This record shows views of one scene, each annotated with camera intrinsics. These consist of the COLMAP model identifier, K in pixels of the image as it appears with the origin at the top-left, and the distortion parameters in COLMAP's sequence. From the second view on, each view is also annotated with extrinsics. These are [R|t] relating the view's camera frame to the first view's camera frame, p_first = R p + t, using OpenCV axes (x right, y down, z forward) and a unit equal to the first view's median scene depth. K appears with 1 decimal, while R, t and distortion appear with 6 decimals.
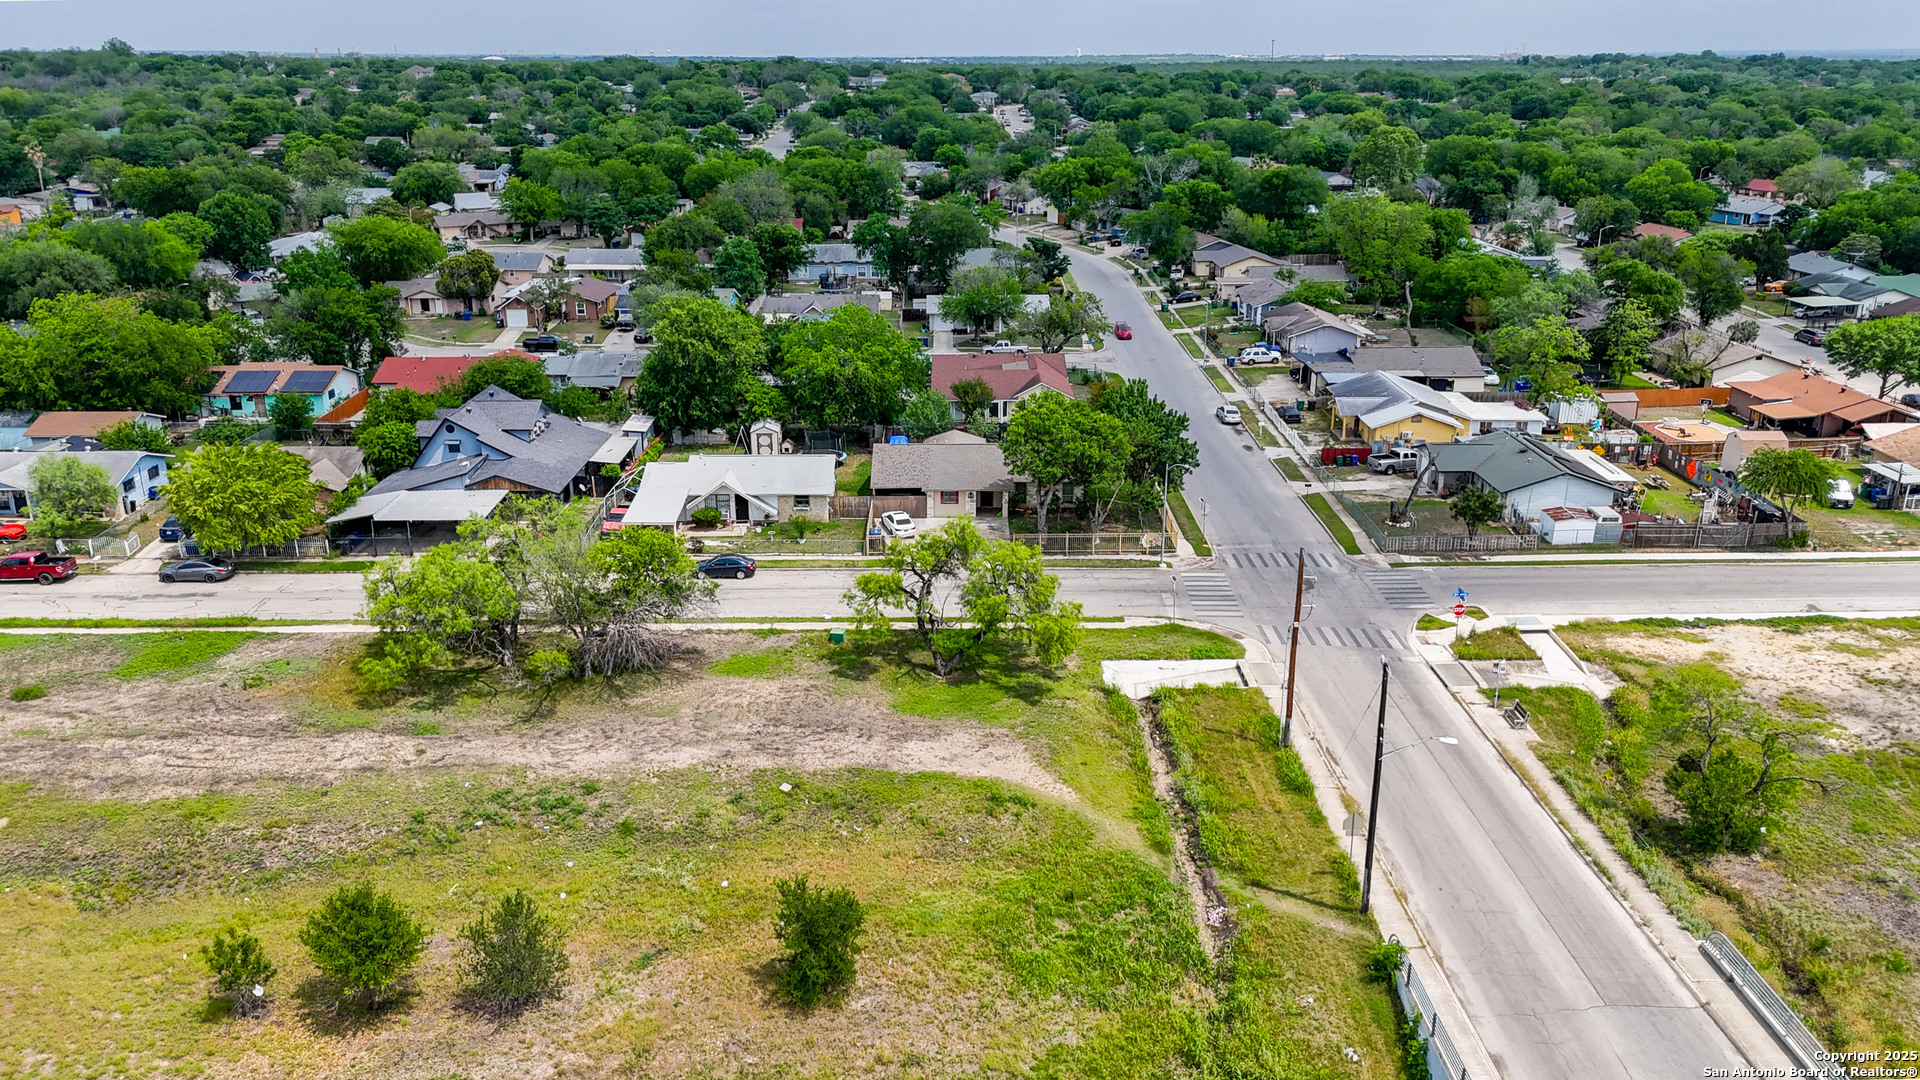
lens RADIAL K [[1419.1, 0, 962.3], [0, 1419.1, 543.2], [0, 0, 1]] dist [0.075026, -0.076048]
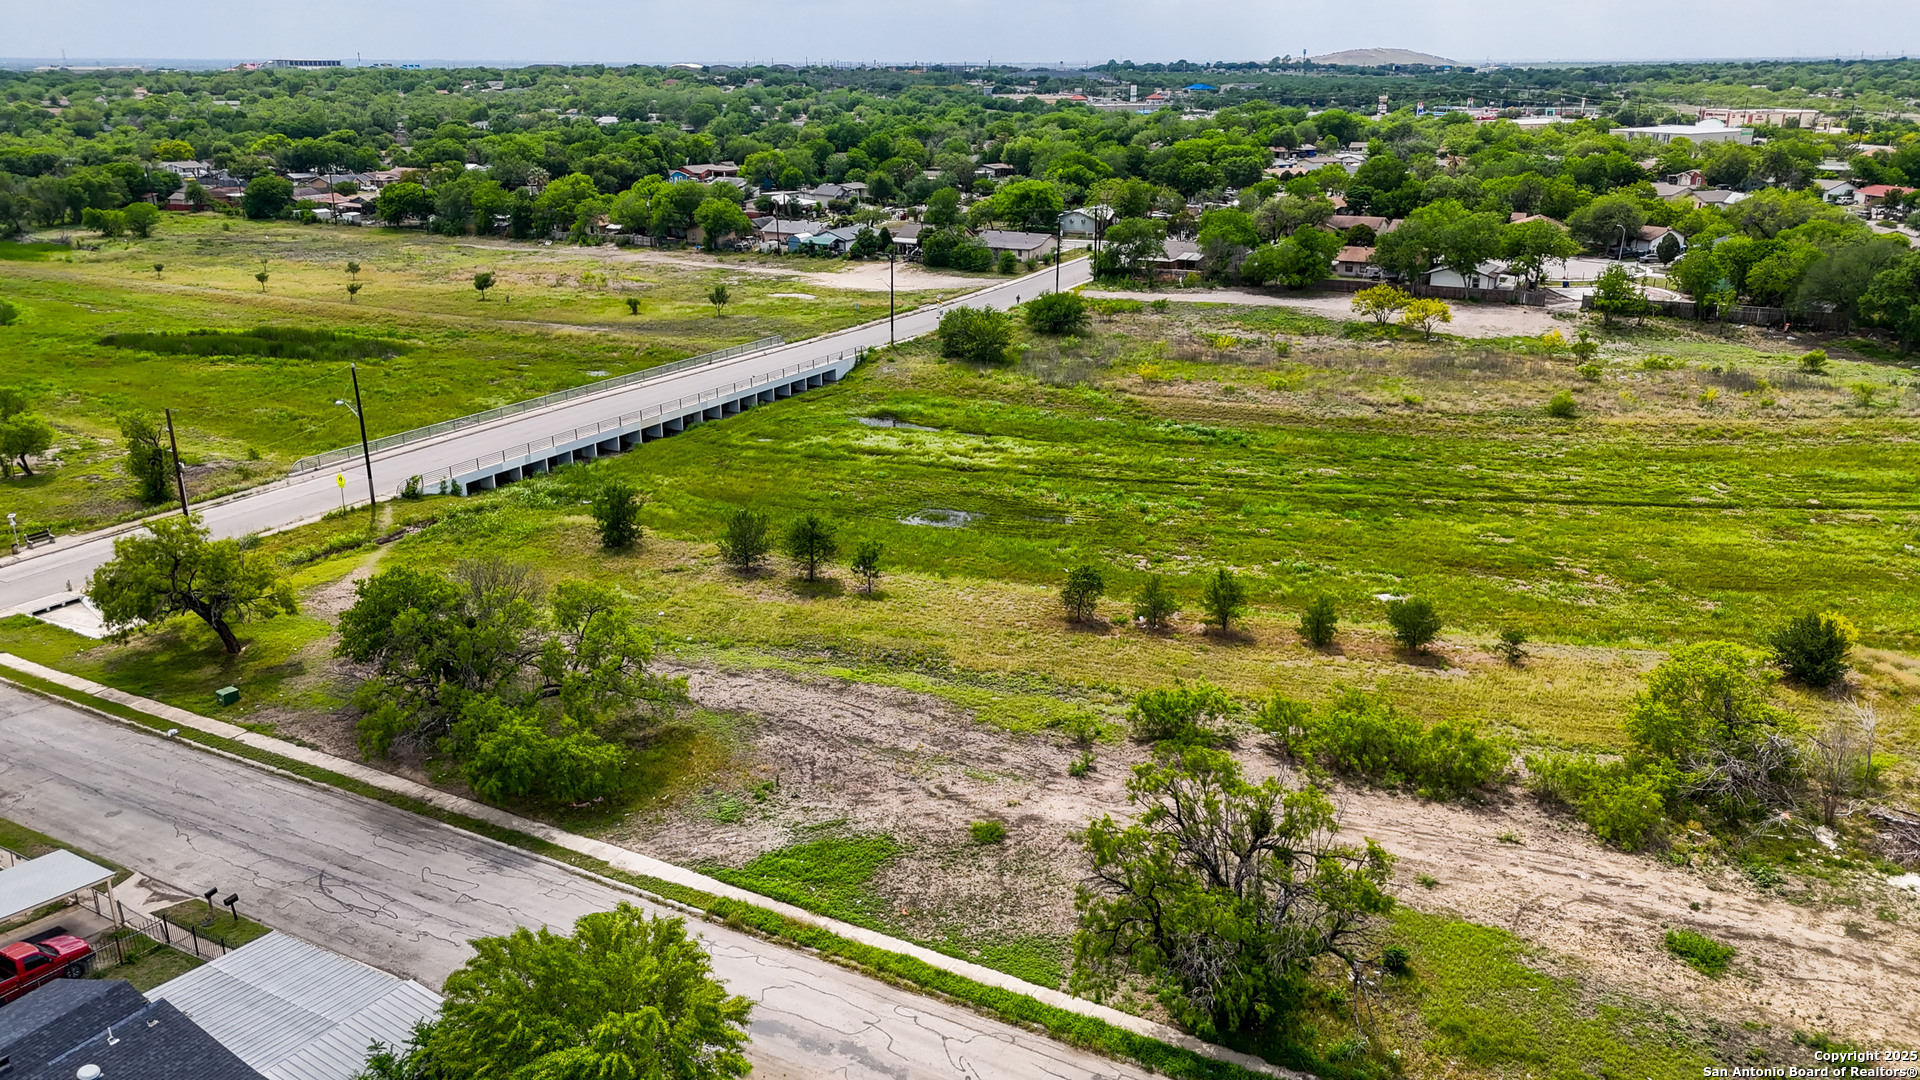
lens RADIAL K [[1414.3, 0, 962.4], [0, 1414.3, 544.3], [0, 0, 1]] dist [0.074238, -0.075818]
pose [[-0.866533, -0.158259, 0.473365, -0.627330], [0.159799, 0.810512, 0.563502, -0.311341], [-0.472848, 0.563937, -0.677045, 0.925829]]
